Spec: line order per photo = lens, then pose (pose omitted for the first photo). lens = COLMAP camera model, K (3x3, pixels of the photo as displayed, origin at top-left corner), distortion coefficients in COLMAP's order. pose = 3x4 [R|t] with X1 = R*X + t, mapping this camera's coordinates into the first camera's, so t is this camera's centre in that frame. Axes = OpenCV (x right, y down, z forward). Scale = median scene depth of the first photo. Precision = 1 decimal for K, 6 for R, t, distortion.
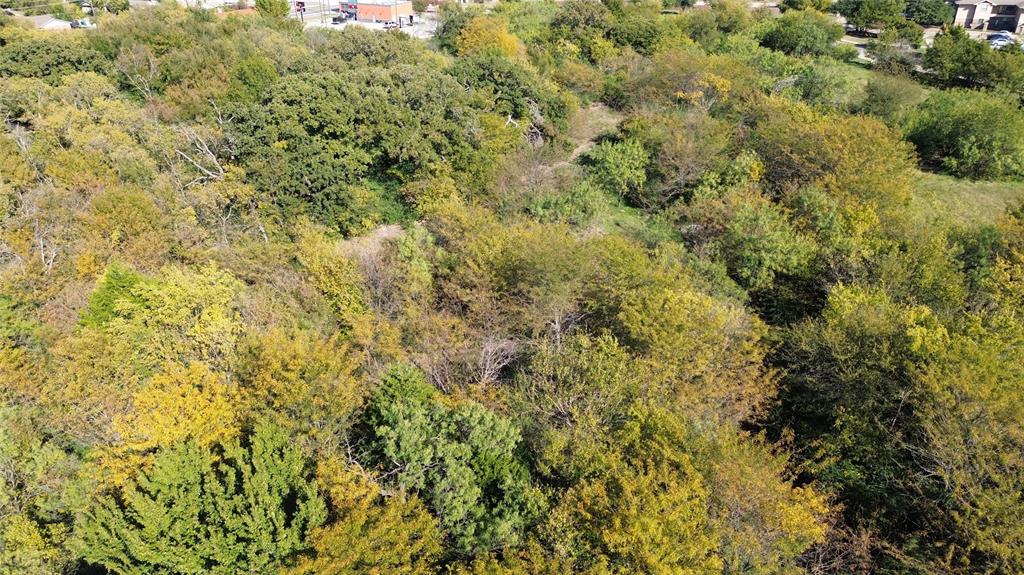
lens RADIAL K [[722.7, 0, 512.4], [0, 722.7, 286.5], [0, 0, 1]] dist [0.074126, -0.074429]
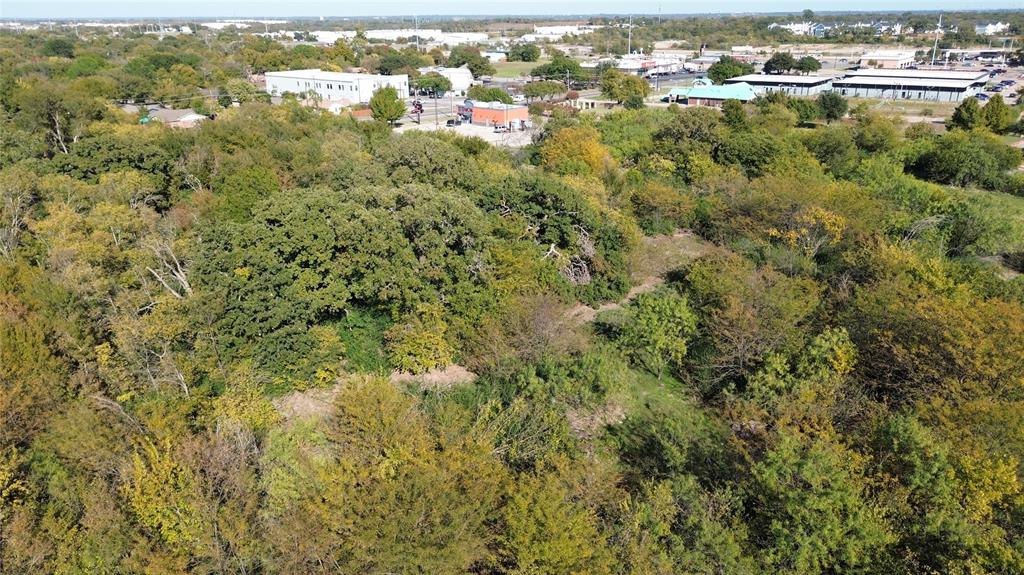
lens RADIAL K [[725.7, 0, 512.9], [0, 725.7, 283.3], [0, 0, 1]] dist [0.066336, -0.065538]
pose [[0.975850, 0.078779, -0.203743, 0.135450], [-0.104360, 0.987513, -0.118011, -0.095873], [0.191902, 0.136424, 0.971886, 0.201105]]
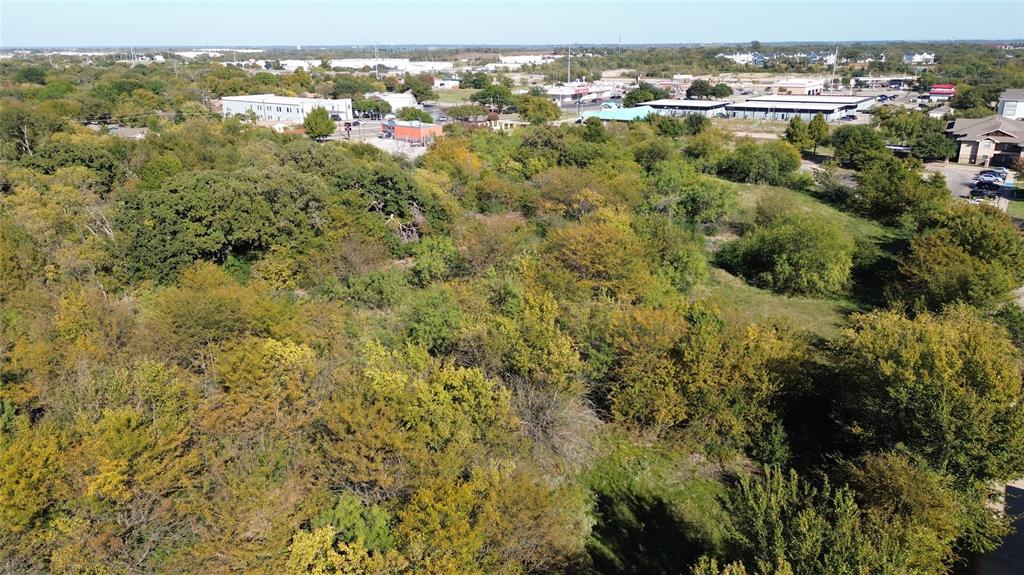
lens RADIAL K [[722.7, 0, 512.4], [0, 722.7, 286.5], [0, 0, 1]] dist [0.074126, -0.074429]
pose [[0.981655, 0.064909, -0.179277, 0.429218], [-0.092664, 0.984171, -0.151065, 0.033761], [0.166634, 0.164906, 0.972131, -0.067247]]
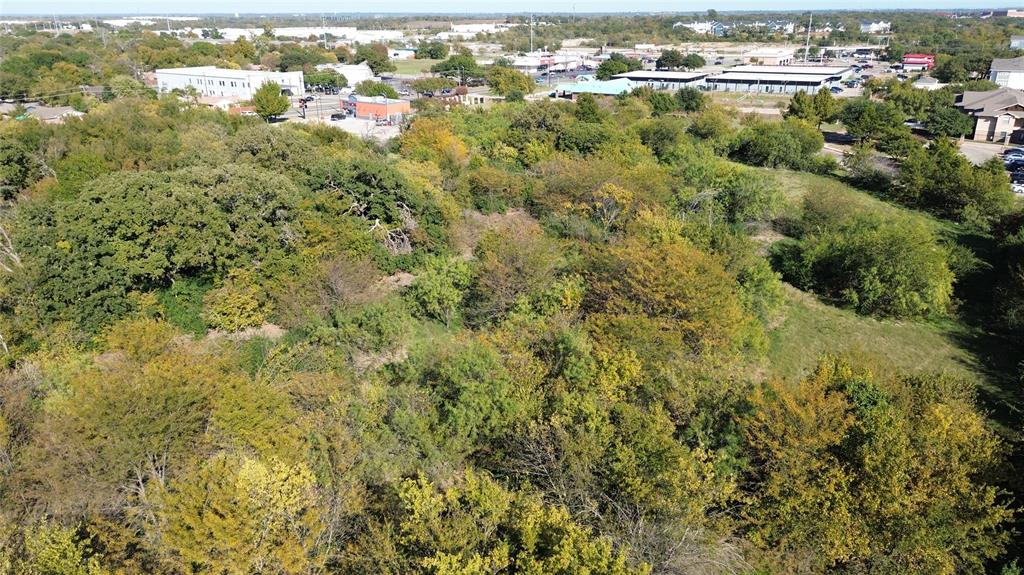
lens RADIAL K [[725.7, 0, 512.9], [0, 725.7, 283.3], [0, 0, 1]] dist [0.066336, -0.065538]
pose [[0.992375, 0.048246, -0.113419, 0.303211], [-0.062247, 0.990411, -0.123338, -0.054557], [0.106381, 0.129457, 0.985862, 0.116112]]
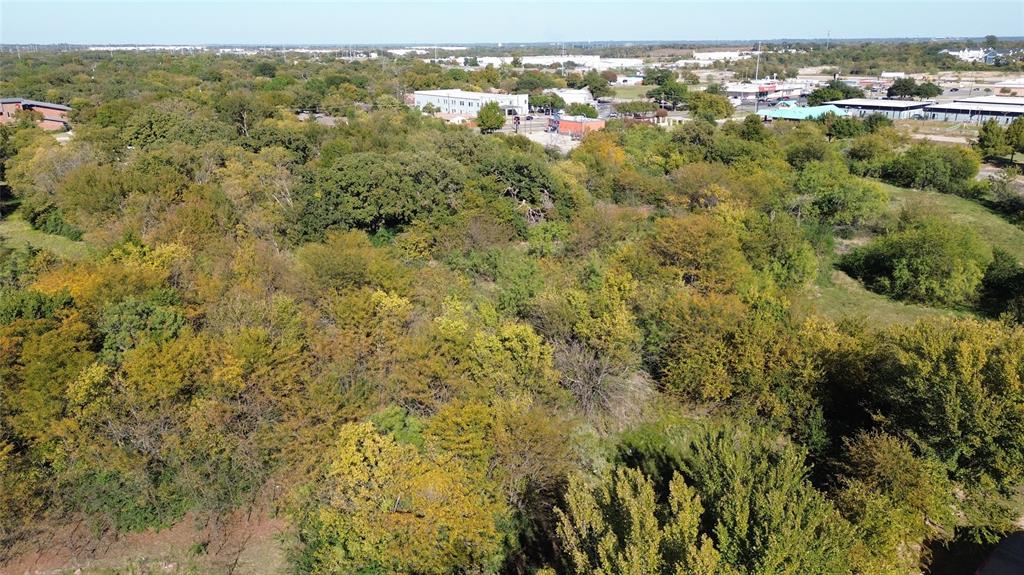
lens RADIAL K [[722.7, 0, 512.4], [0, 722.7, 286.5], [0, 0, 1]] dist [0.074126, -0.074429]
pose [[0.901320, 0.142830, -0.408927, 0.550535], [-0.204262, 0.972661, -0.110485, 0.054415], [0.381967, 0.183110, 0.905854, -0.116140]]
